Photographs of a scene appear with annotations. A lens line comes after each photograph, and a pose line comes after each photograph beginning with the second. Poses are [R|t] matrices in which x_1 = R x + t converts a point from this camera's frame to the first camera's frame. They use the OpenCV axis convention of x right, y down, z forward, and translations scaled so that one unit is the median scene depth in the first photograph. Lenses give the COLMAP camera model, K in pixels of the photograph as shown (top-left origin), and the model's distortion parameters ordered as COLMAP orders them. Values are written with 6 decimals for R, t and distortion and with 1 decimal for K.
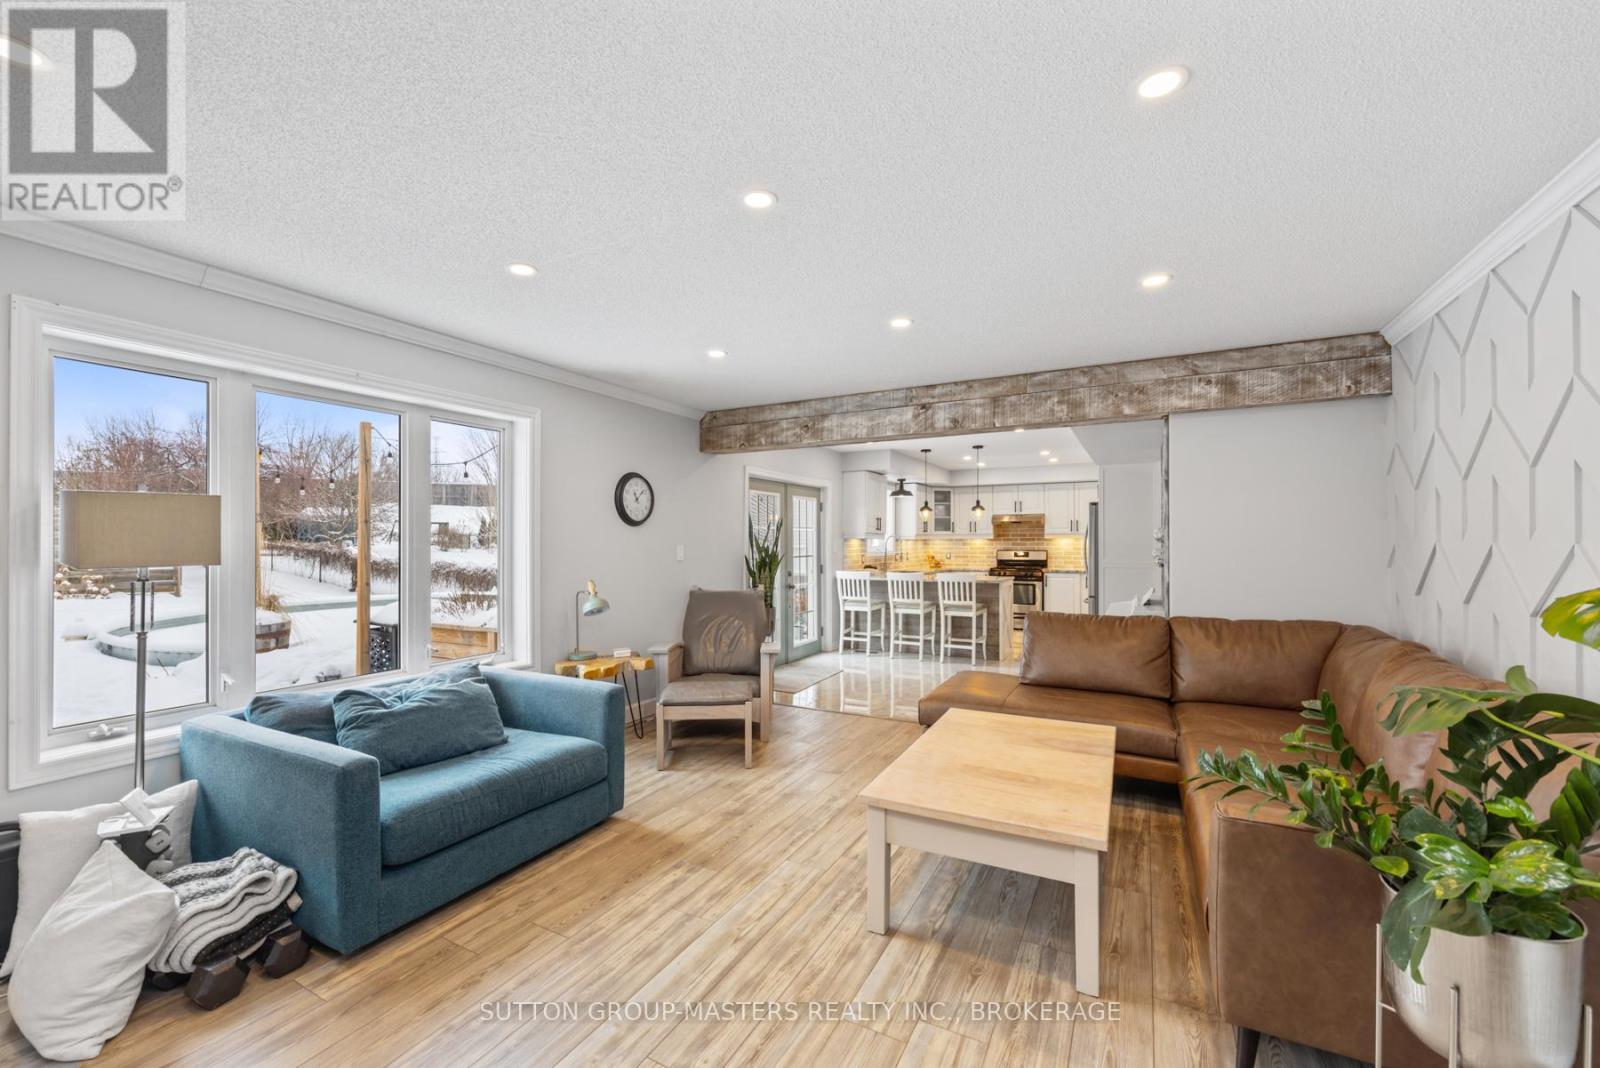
lens RADIAL K [[652.3, 0, 790.3], [0, 652.3, 537.9], [0, 0, 1]] dist [0.001437, -0.000251]
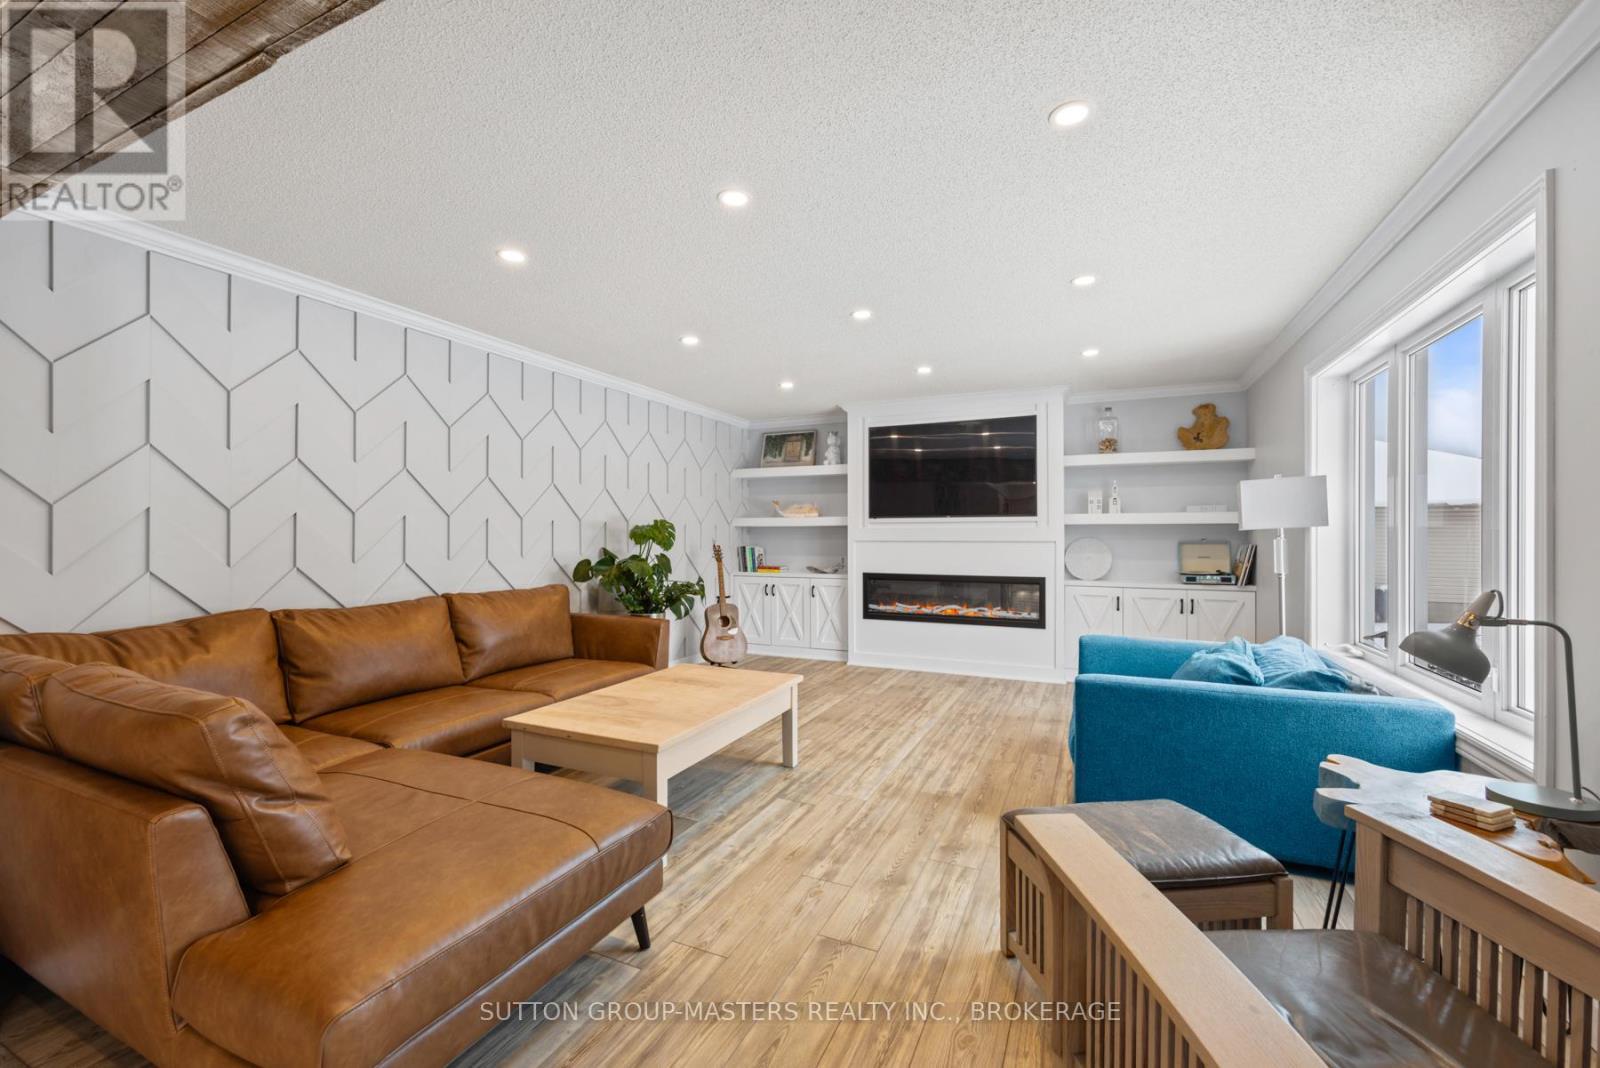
lens RADIAL K [[652.3, 0, 798.4], [0, 652.3, 534.0], [0, 0, 1]] dist [0.001437, -0.000251]
pose [[-0.997831, -0.003028, -0.065752, 0.157301], [-0.002589, 0.999974, -0.006752, 0.047398], [0.065771, -0.006567, -0.997813, 1.821035]]
